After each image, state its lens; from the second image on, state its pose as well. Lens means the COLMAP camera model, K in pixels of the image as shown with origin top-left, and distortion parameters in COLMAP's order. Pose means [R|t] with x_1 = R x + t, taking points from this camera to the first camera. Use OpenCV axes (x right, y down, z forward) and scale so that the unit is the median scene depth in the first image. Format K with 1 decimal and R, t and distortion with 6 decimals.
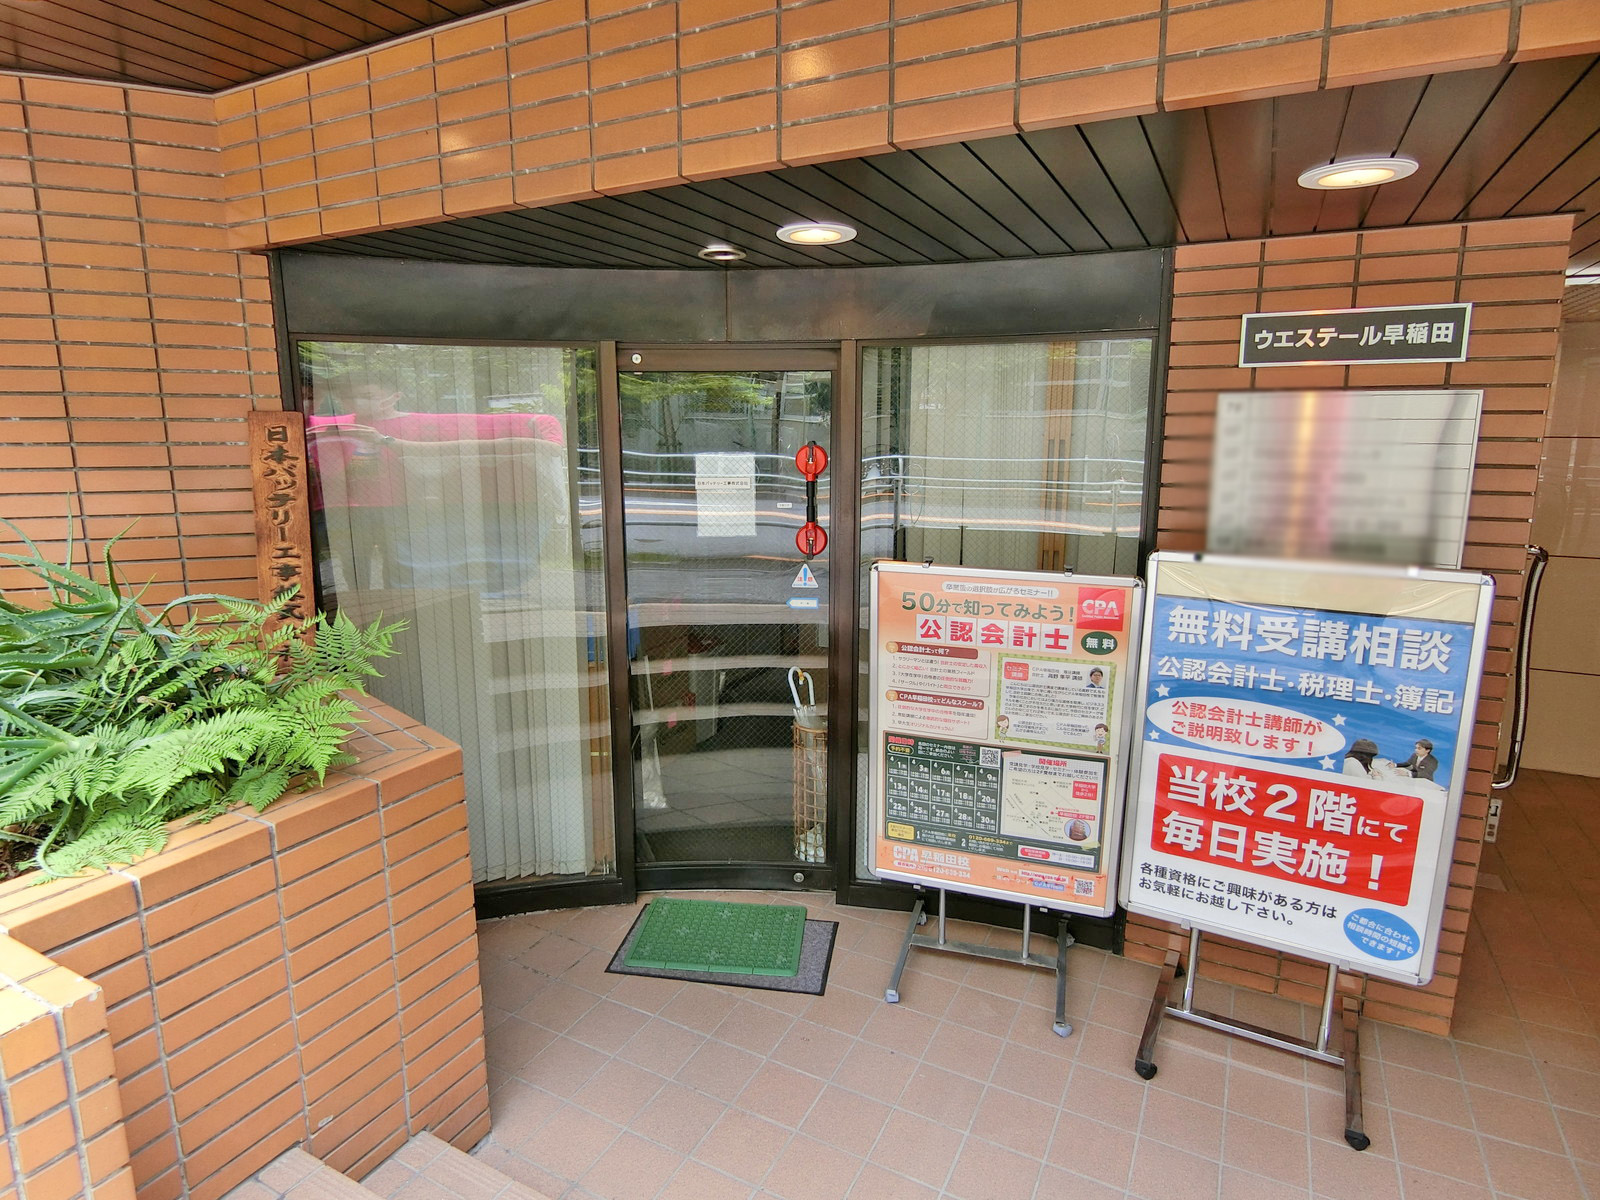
lens RADIAL K [[899.4, 0, 794.6], [0, 899.4, 596.6], [0, 0, 1]] dist [-0.018021, 0.000503]
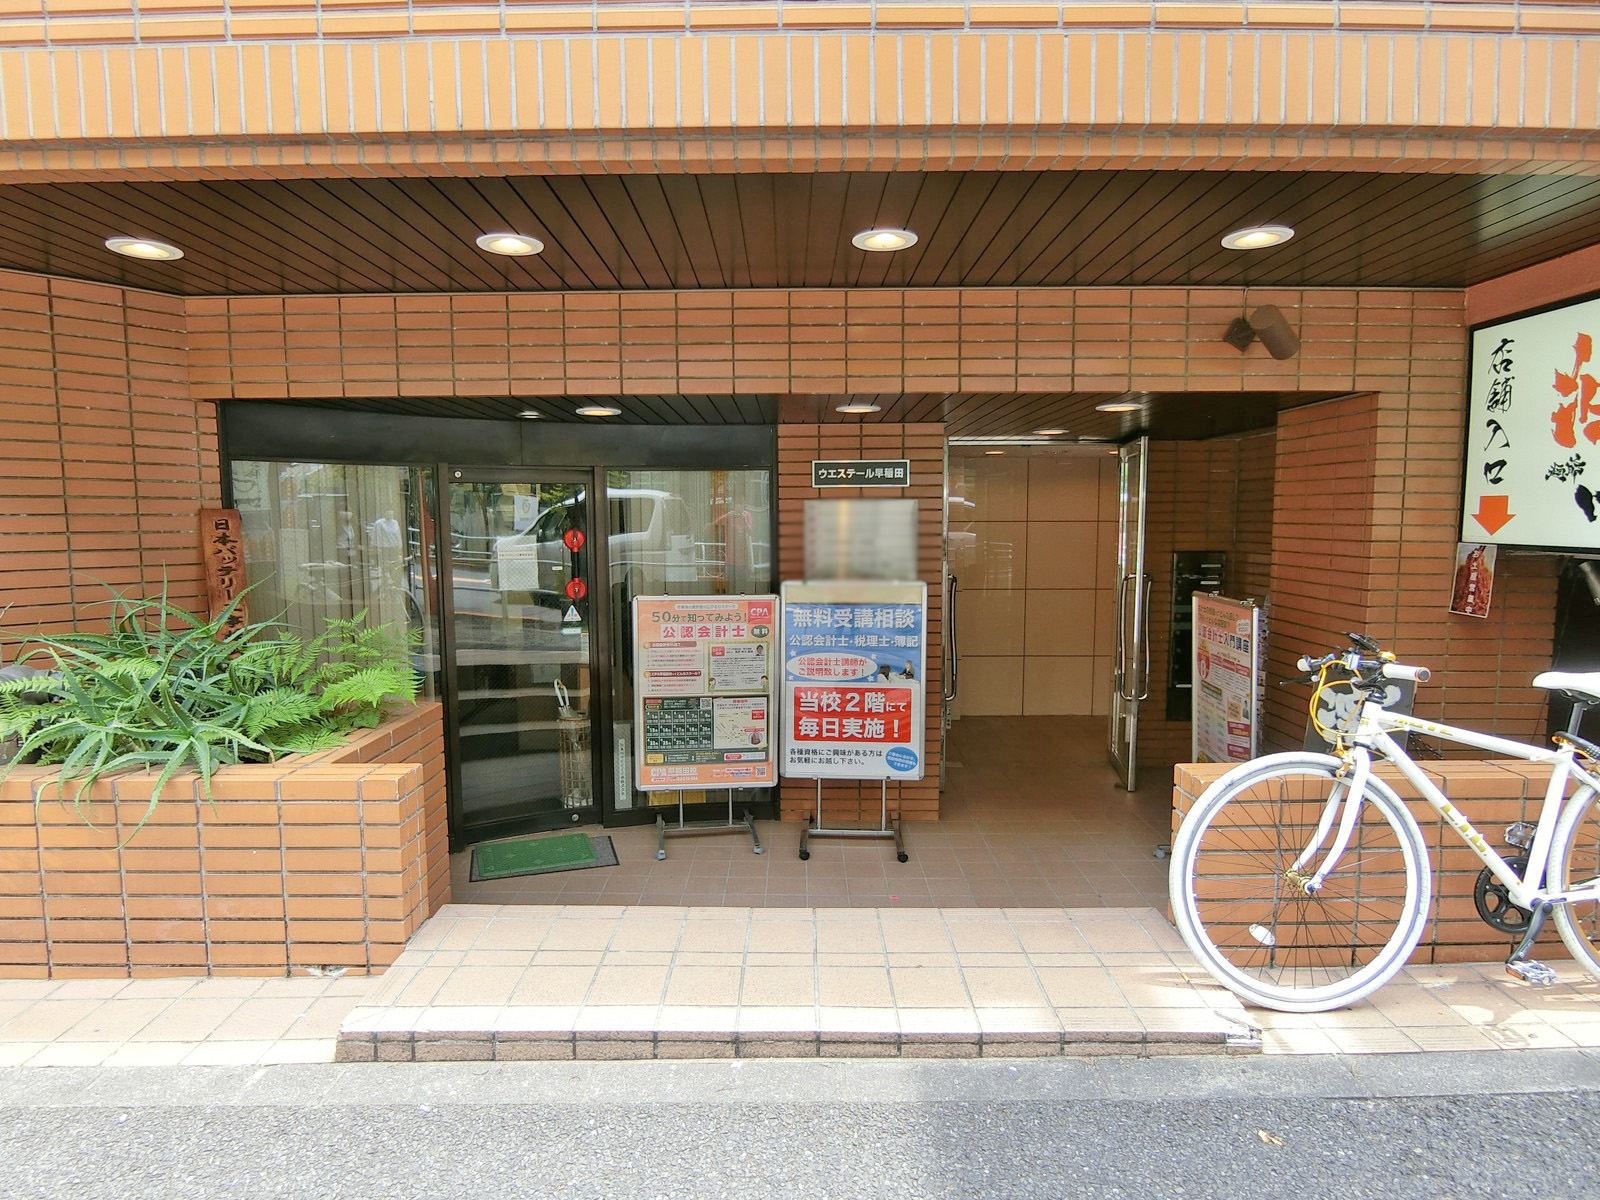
lens RADIAL K [[899.4, 0, 796.4], [0, 899.4, 608.1], [0, 0, 1]] dist [-0.018021, 0.000503]
pose [[0.888460, -0.049898, 0.456234, -0.443977], [0.089034, 0.993926, -0.064678, 0.130408], [-0.450236, 0.098084, 0.887506, -0.700471]]
